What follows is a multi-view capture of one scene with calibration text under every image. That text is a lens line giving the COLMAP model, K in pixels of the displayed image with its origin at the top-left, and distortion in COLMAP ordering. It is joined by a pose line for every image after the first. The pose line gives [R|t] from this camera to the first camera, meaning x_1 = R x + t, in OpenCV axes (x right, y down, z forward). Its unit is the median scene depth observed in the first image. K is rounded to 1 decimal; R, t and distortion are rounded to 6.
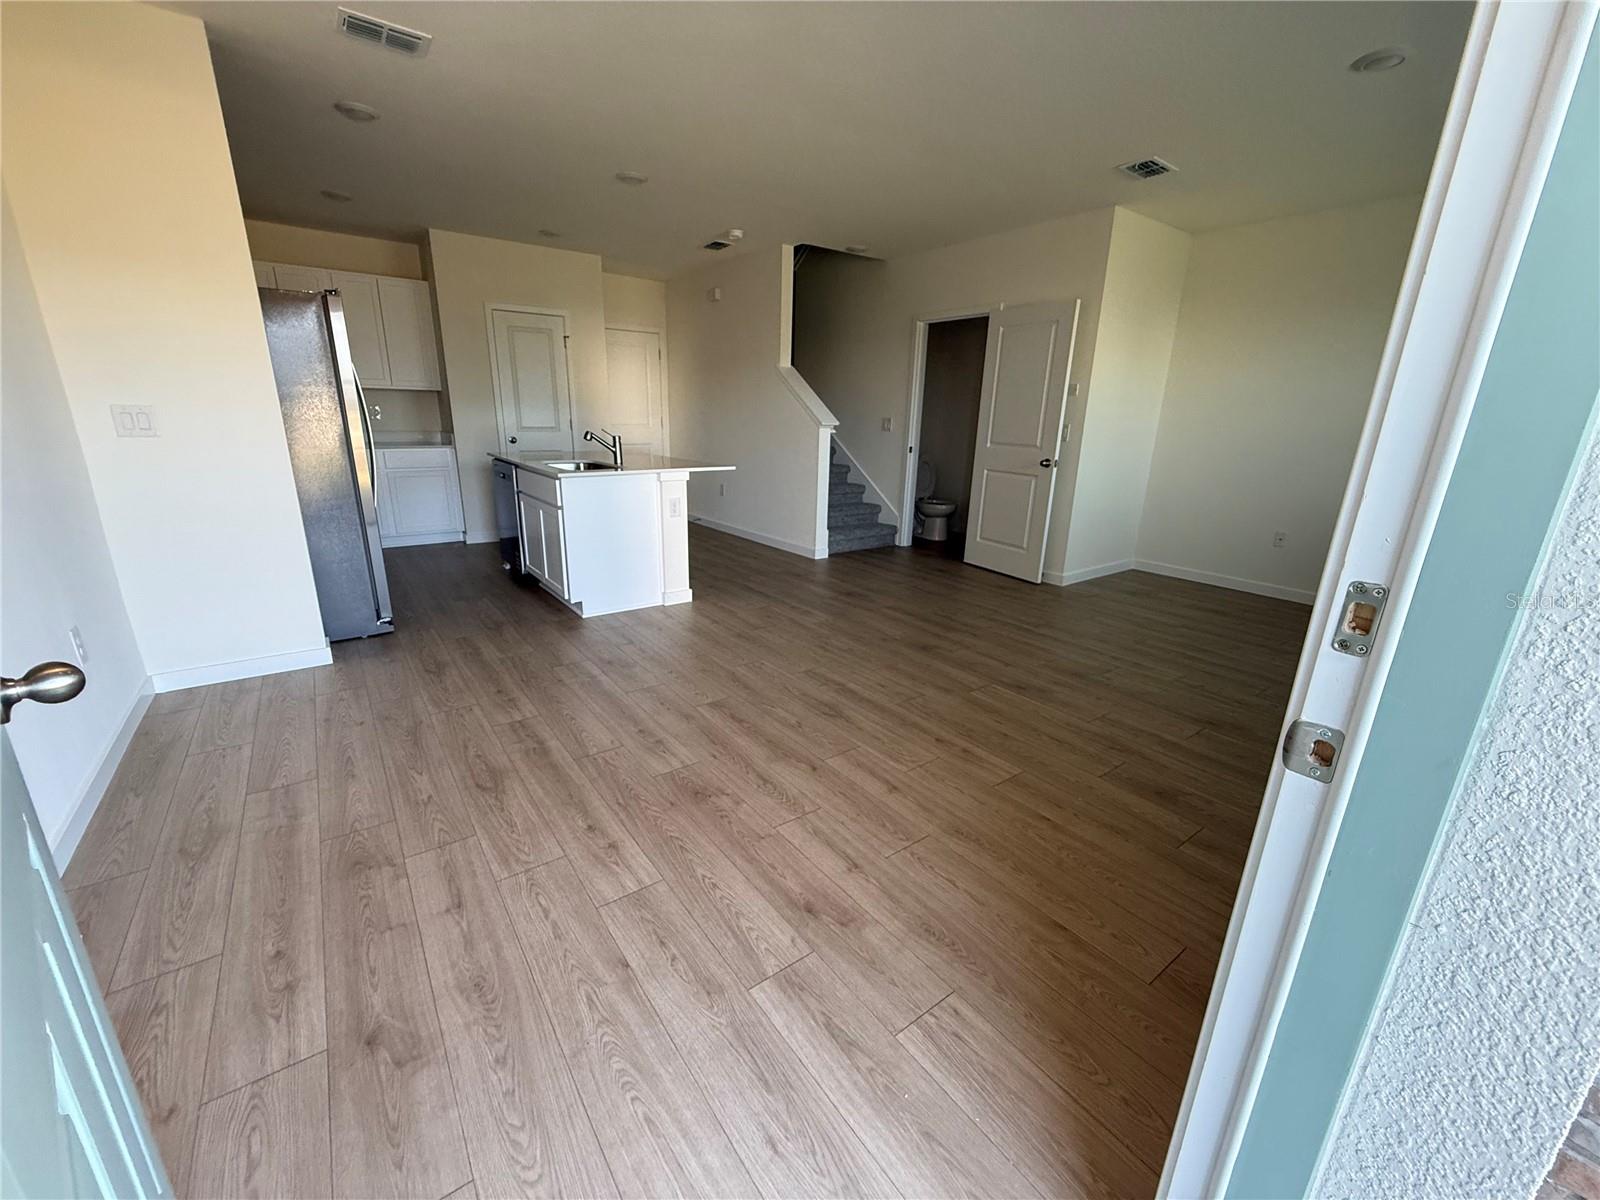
lens RADIAL K [[638.9, 0, 800.1], [0, 638.9, 597.7], [0, 0, 1]] dist [0.001454, -0.000265]
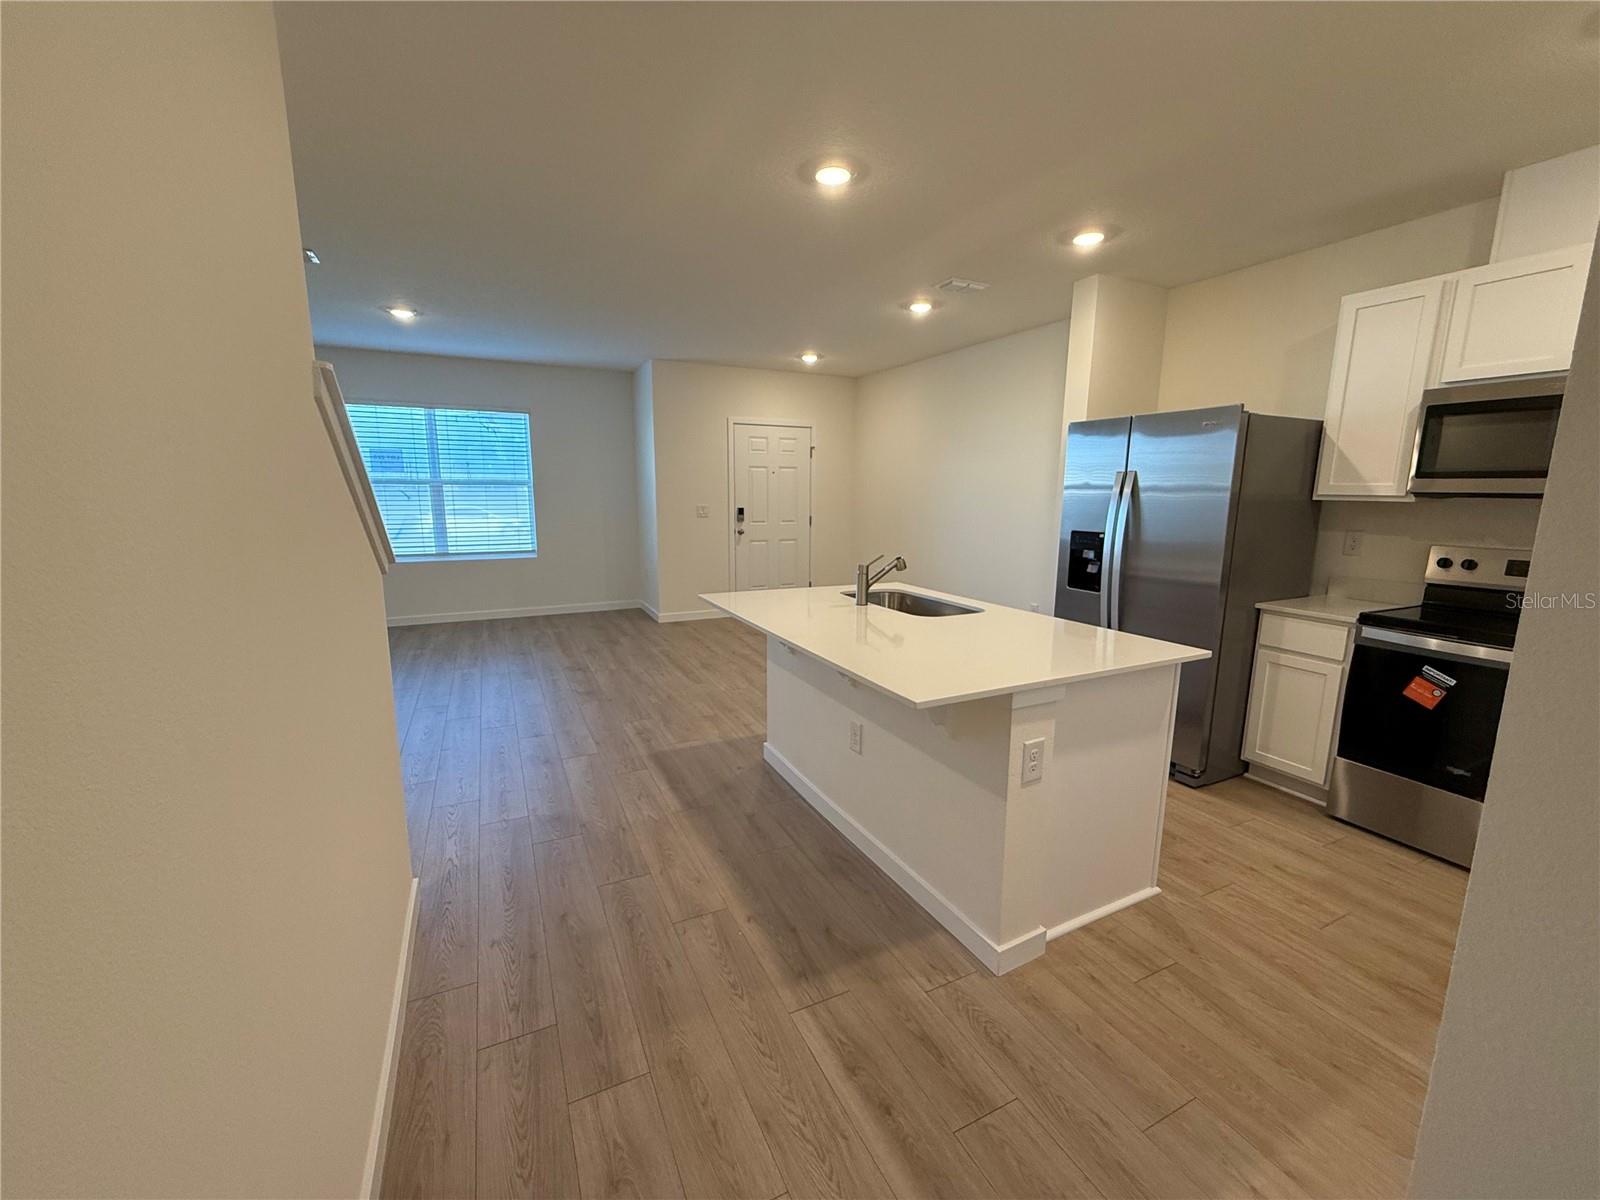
lens RADIAL K [[638.9, 0, 798.4], [0, 638.9, 599.7], [0, 0, 1]] dist [0.001454, -0.000265]
pose [[-0.981533, -0.063733, 0.180366, -0.473976], [0.022750, 0.897285, 0.440865, -0.712197], [-0.189937, 0.436827, -0.879265, 2.228251]]
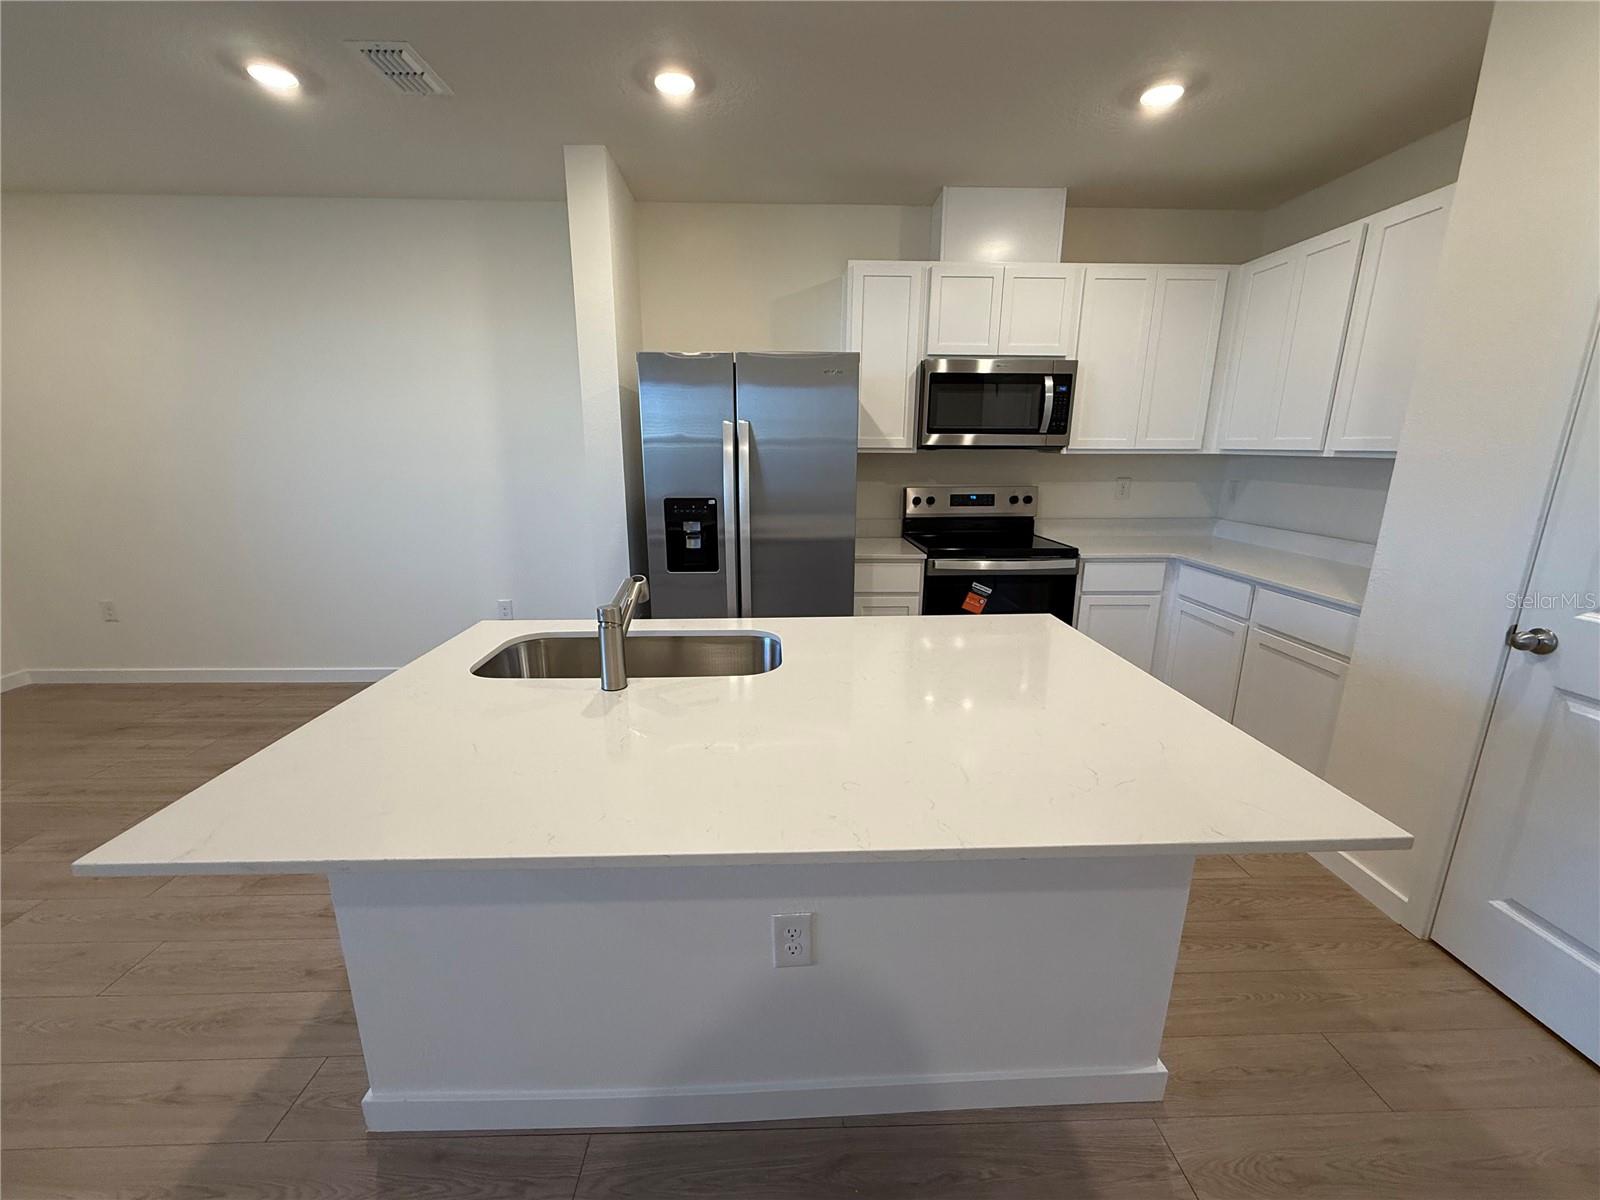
lens RADIAL K [[638.9, 0, 794.0], [0, 638.9, 599.0], [0, 0, 1]] dist [0.001454, -0.000265]
pose [[-0.574621, 0.167107, -0.801178, -0.116116], [-0.246191, 0.898299, 0.363937, -0.545663], [0.780513, 0.406368, -0.475041, 1.684513]]
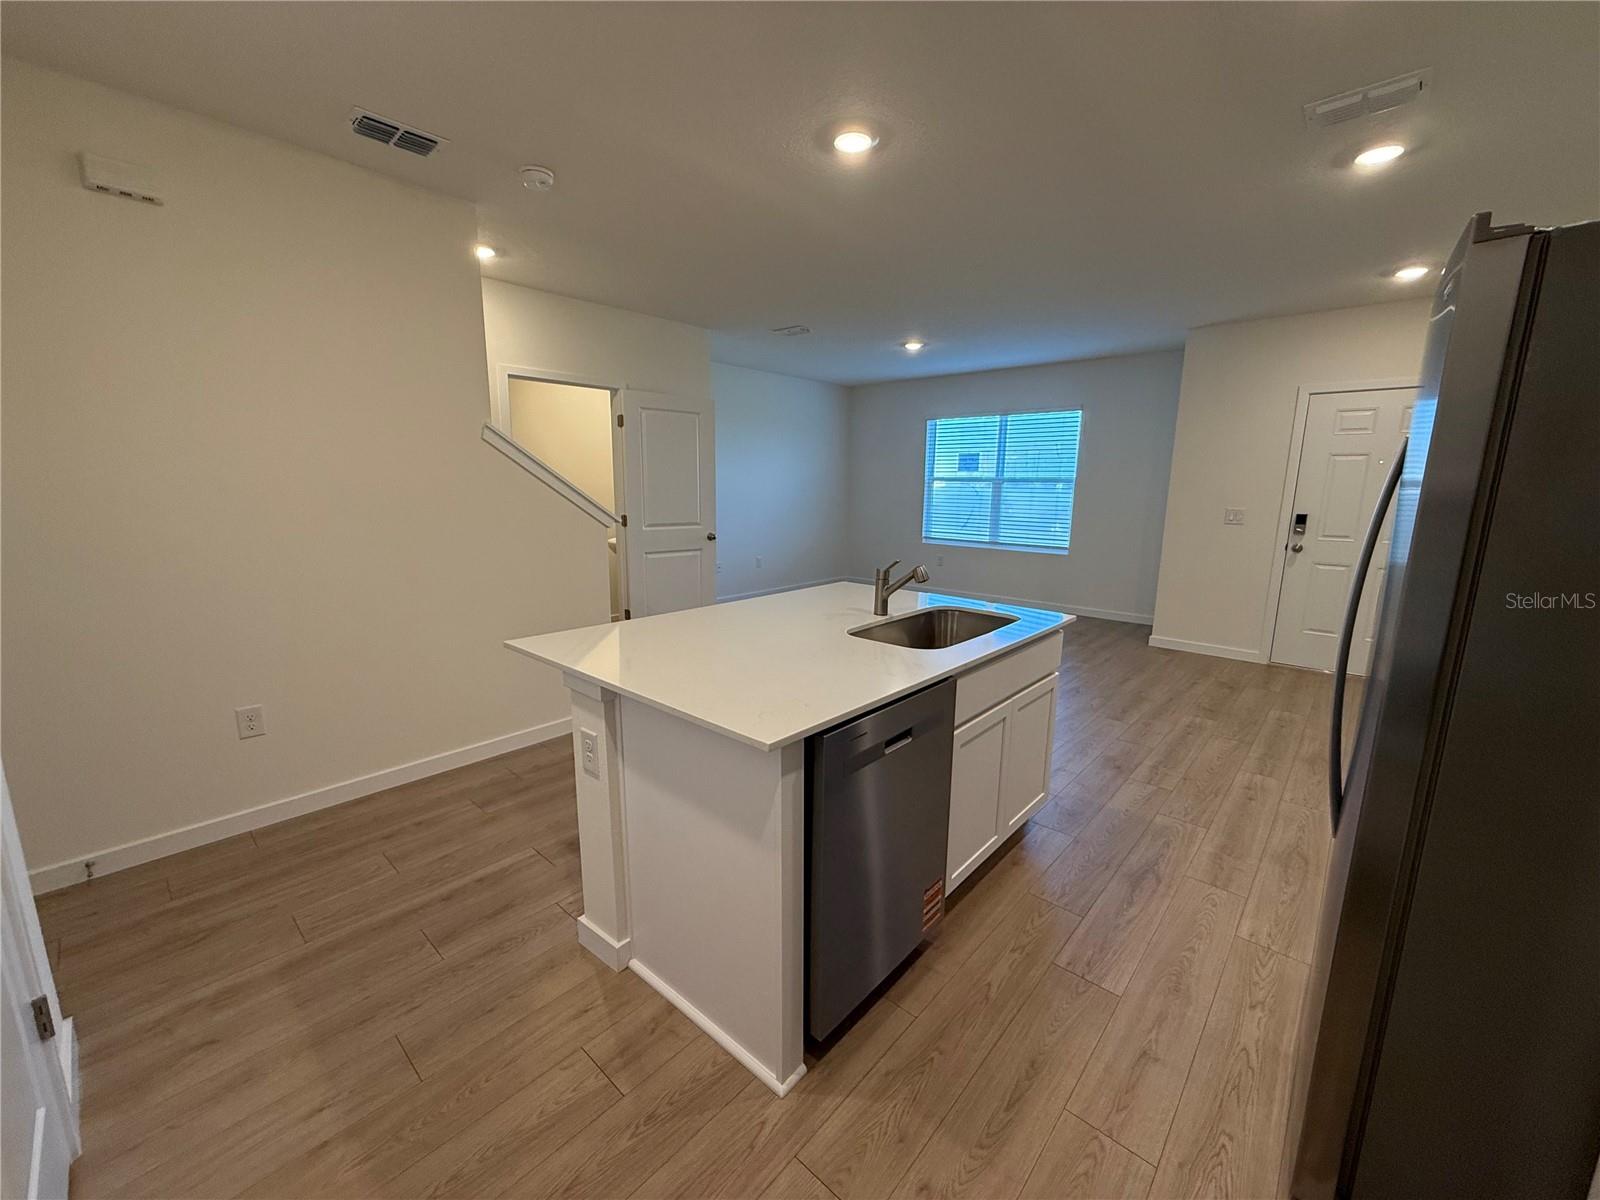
lens RADIAL K [[638.9, 0, 794.8], [0, 638.9, 590.9], [0, 0, 1]] dist [0.001454, -0.000265]
pose [[-0.189433, -0.193140, 0.962711, -1.155068], [0.261408, 0.935158, 0.239050, -0.544524], [-0.946457, 0.296944, -0.126662, 1.593666]]
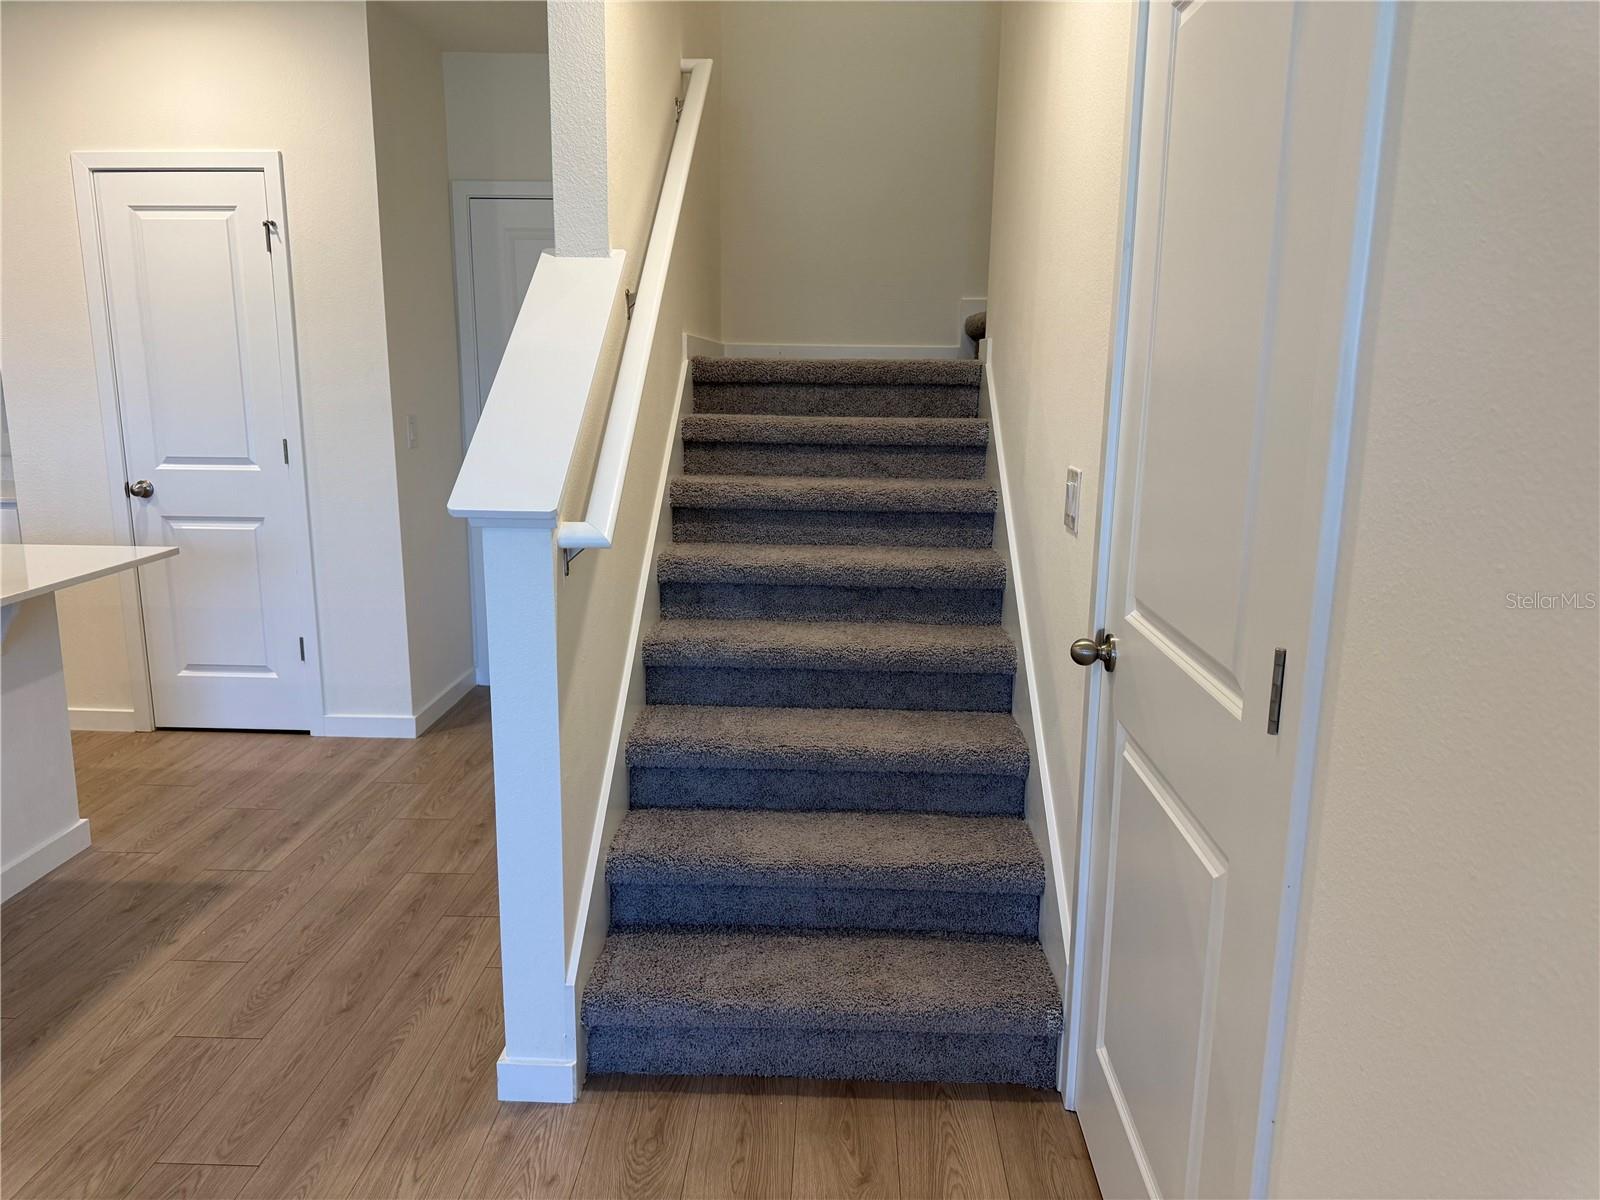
lens RADIAL K [[1139.0, 0, 810.8], [0, 1139.0, 596.6], [0, 0, 1]] dist [0.022822, -0.029452]
pose [[0.783601, 0.107664, -0.611864, 0.602083], [-0.166130, 0.985317, -0.039381, -0.427710], [0.598640, 0.132508, 0.789982, 1.338489]]
